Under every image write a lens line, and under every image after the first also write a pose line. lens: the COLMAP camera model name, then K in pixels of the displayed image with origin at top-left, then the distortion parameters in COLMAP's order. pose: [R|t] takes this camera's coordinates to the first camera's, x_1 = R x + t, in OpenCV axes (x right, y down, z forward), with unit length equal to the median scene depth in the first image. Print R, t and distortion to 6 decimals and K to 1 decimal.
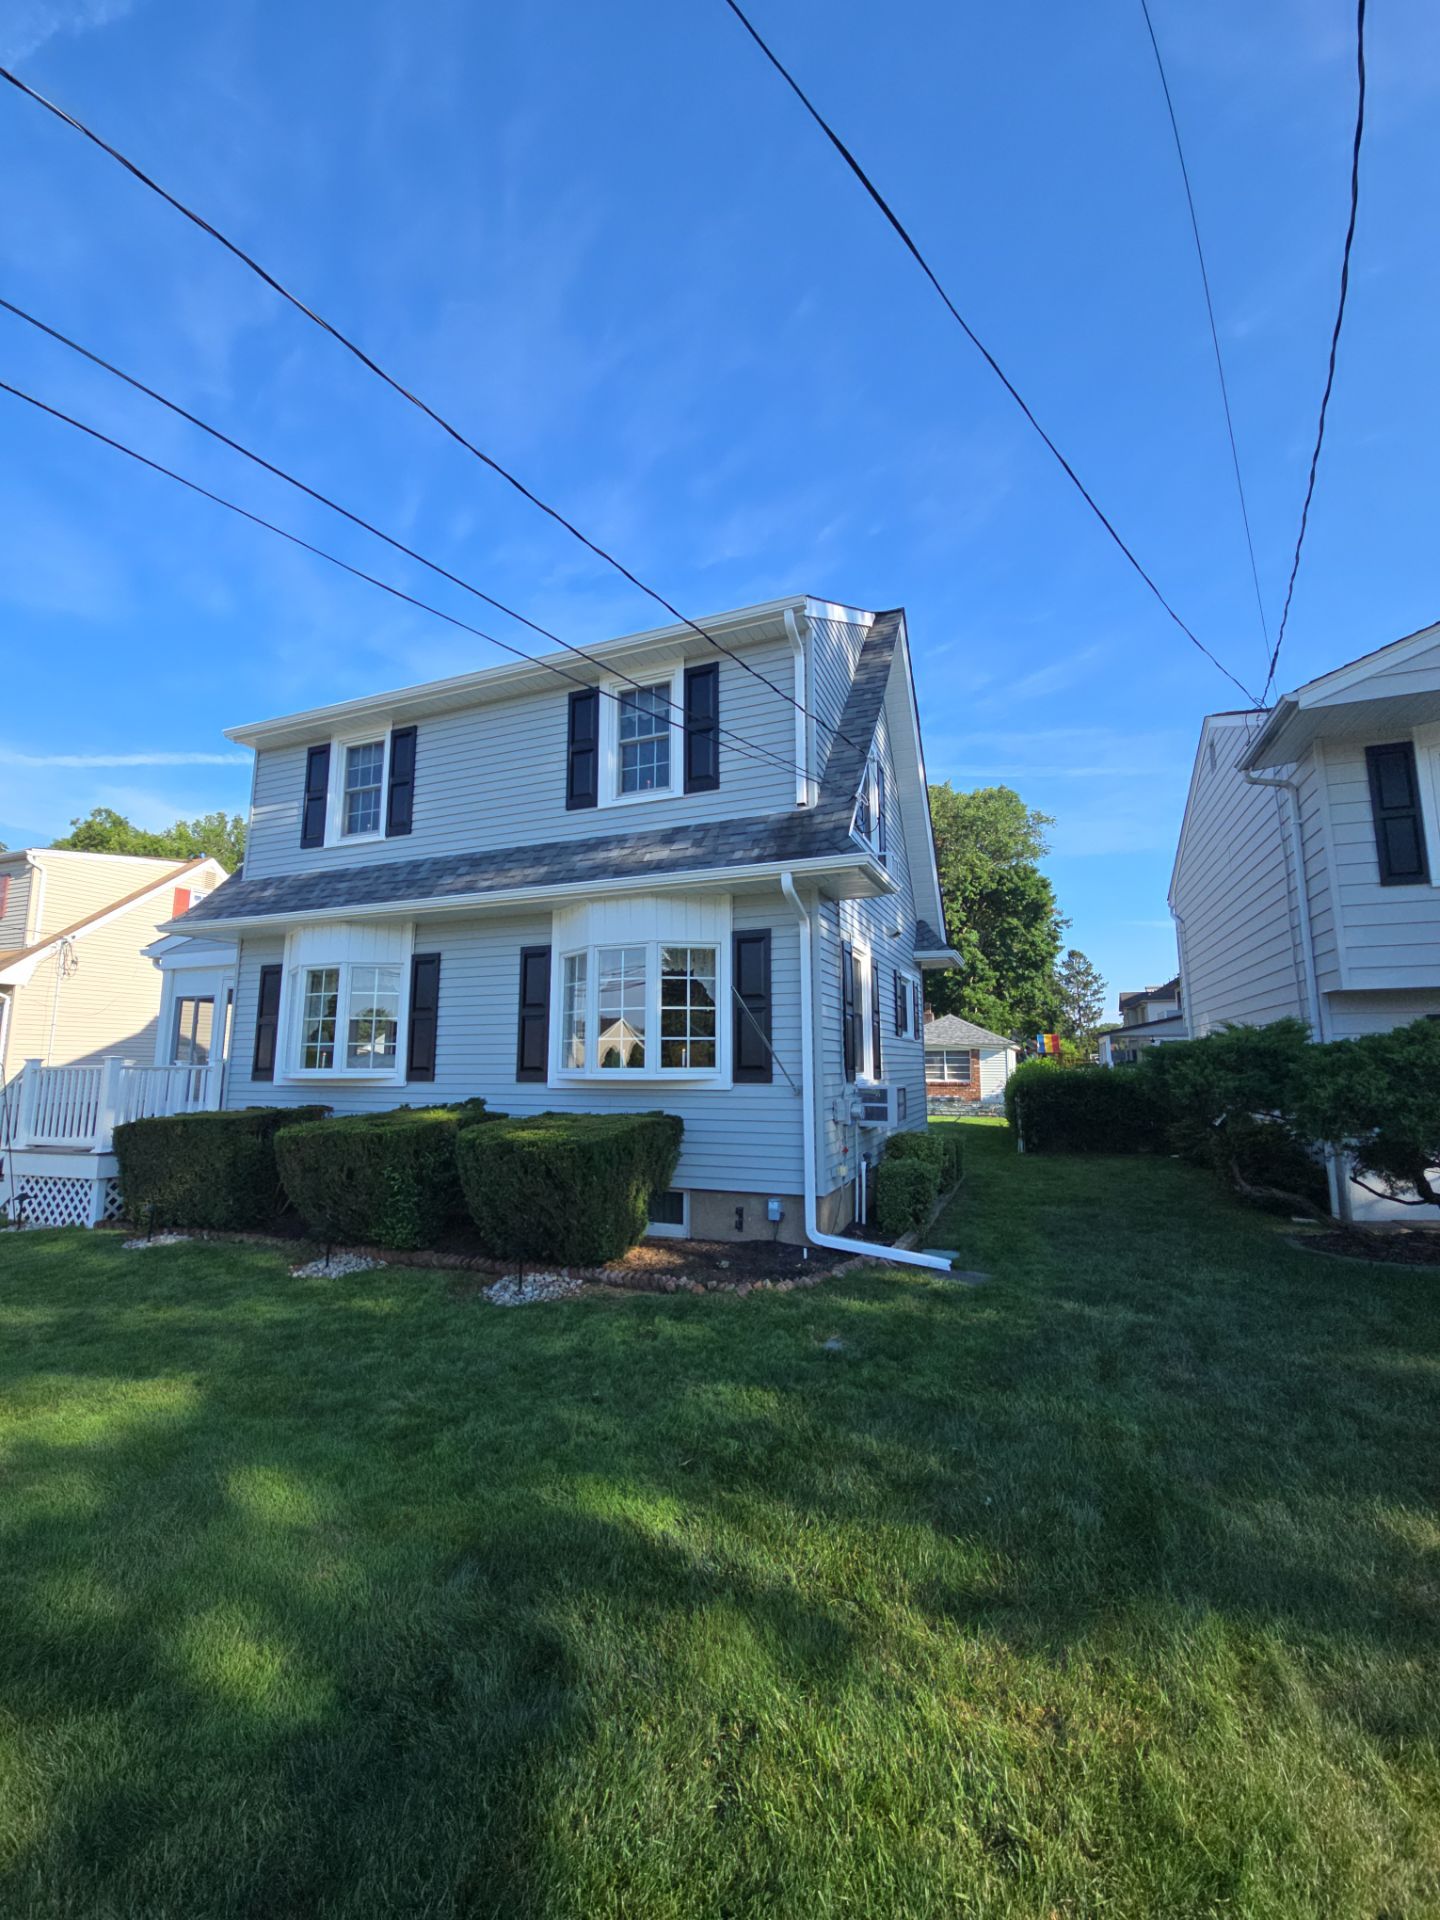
lens RADIAL K [[727.4, 0, 751.5], [0, 727.4, 968.7], [0, 0, 1]] dist [0.000878, -0.011810]
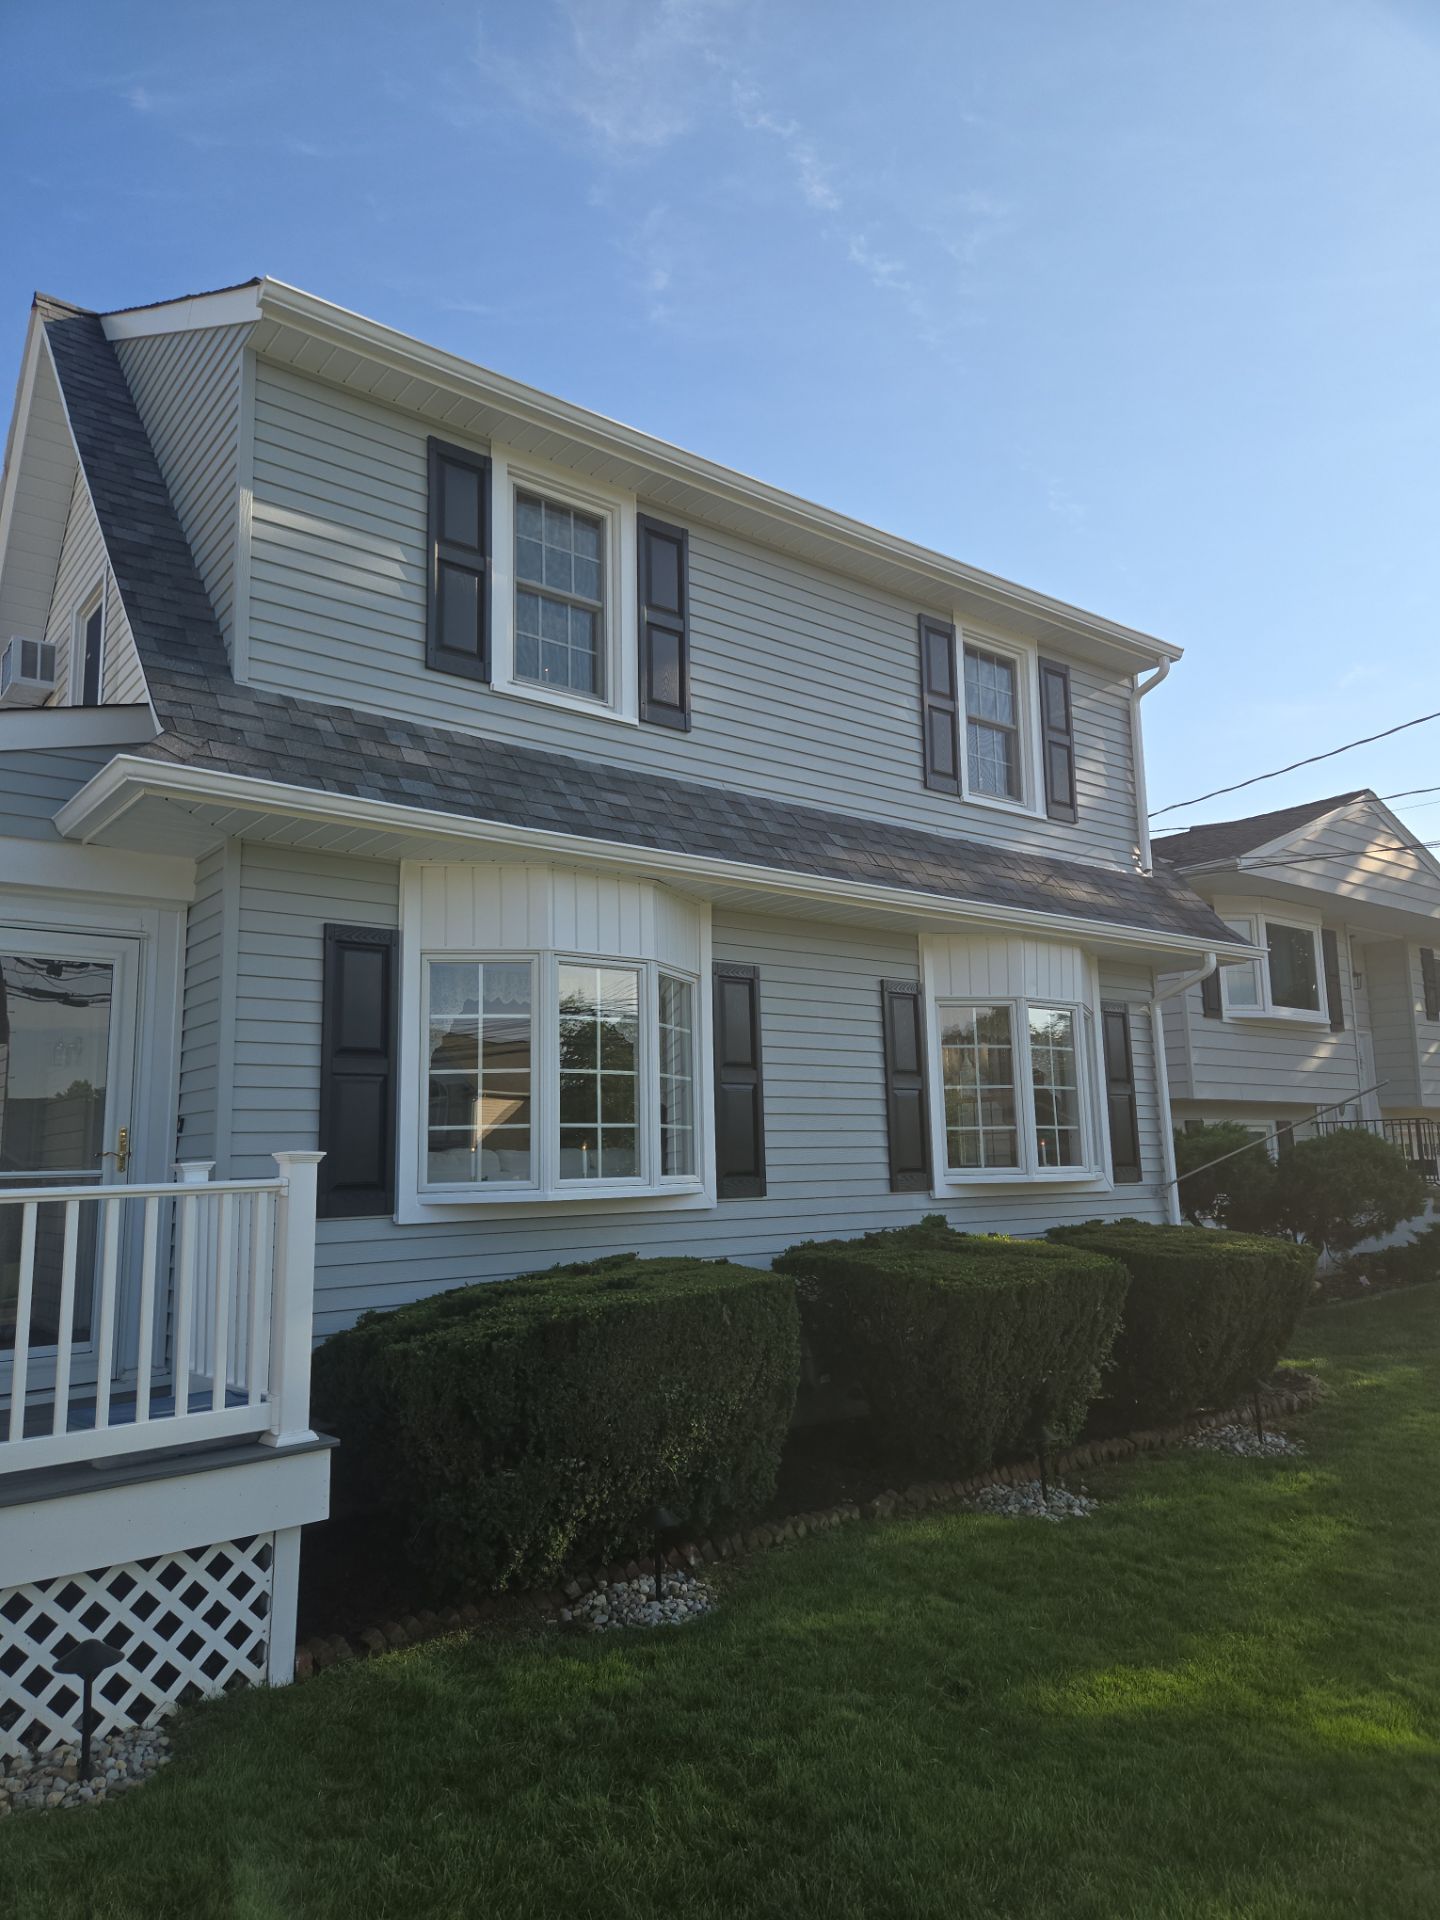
lens RADIAL K [[1309.8, 0, 720.0], [0, 1309.8, 960.0], [0, 0, 1]] dist [0.082095, -0.064444]
pose [[0.512899, 0.123652, 0.849497, -1.373017], [-0.091004, 0.991827, -0.089424, 0.069474], [-0.853612, -0.031442, 0.519960, 0.519194]]
